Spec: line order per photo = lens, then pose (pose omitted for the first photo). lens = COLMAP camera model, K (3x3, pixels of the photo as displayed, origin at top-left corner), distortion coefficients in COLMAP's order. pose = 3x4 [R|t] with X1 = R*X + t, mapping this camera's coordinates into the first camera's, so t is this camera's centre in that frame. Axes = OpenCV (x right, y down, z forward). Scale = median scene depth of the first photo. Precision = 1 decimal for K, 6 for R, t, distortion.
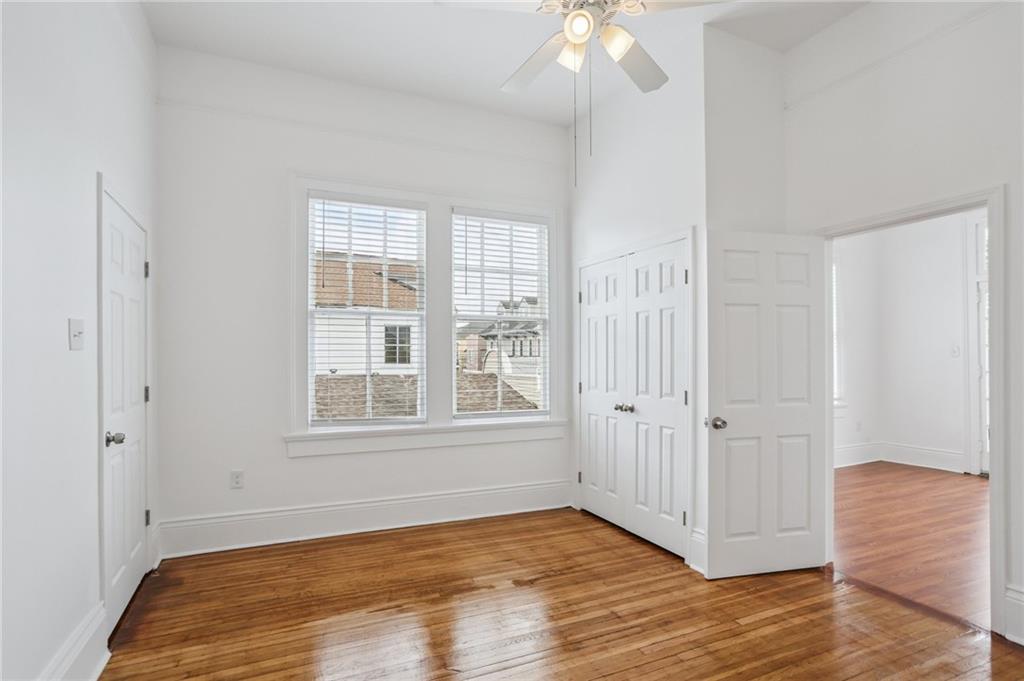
lens RADIAL K [[521.0, 0, 512.2], [0, 521.0, 361.2], [0, 0, 1]] dist [-0.003112, -0.000031]
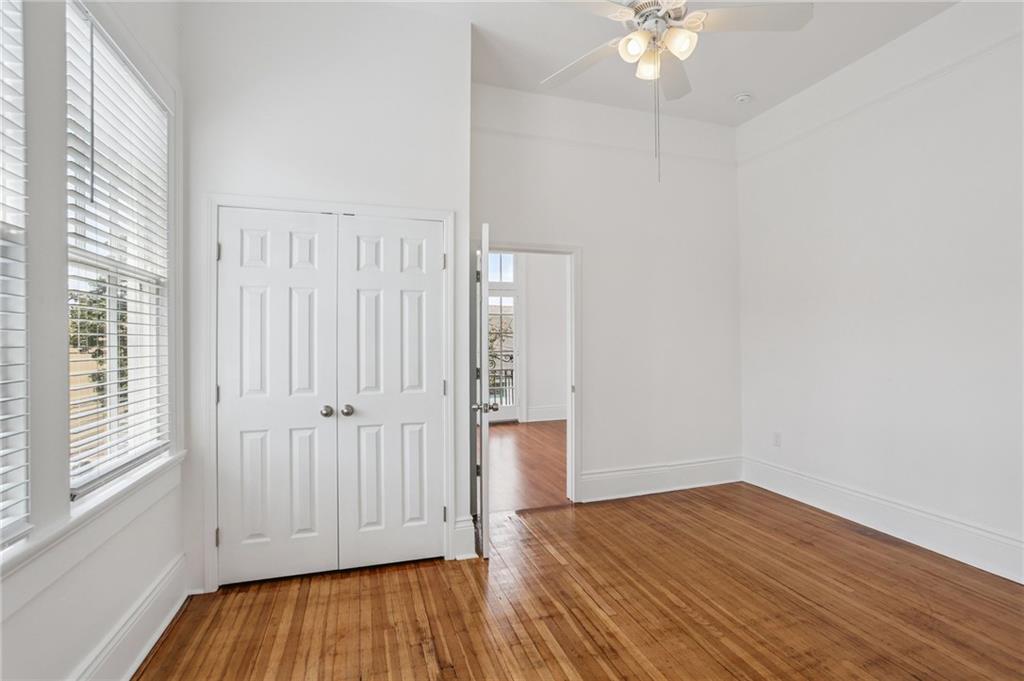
lens RADIAL K [[516.0, 0, 512.0], [0, 516.0, 340.5], [0, 0, 1]] dist [-0.021593, 0.000017]
pose [[0.082622, 0.006498, 0.996560, -0.576509], [0.006043, 0.999957, -0.007021, -0.009004], [-0.996563, 0.006602, 0.082579, 0.762657]]
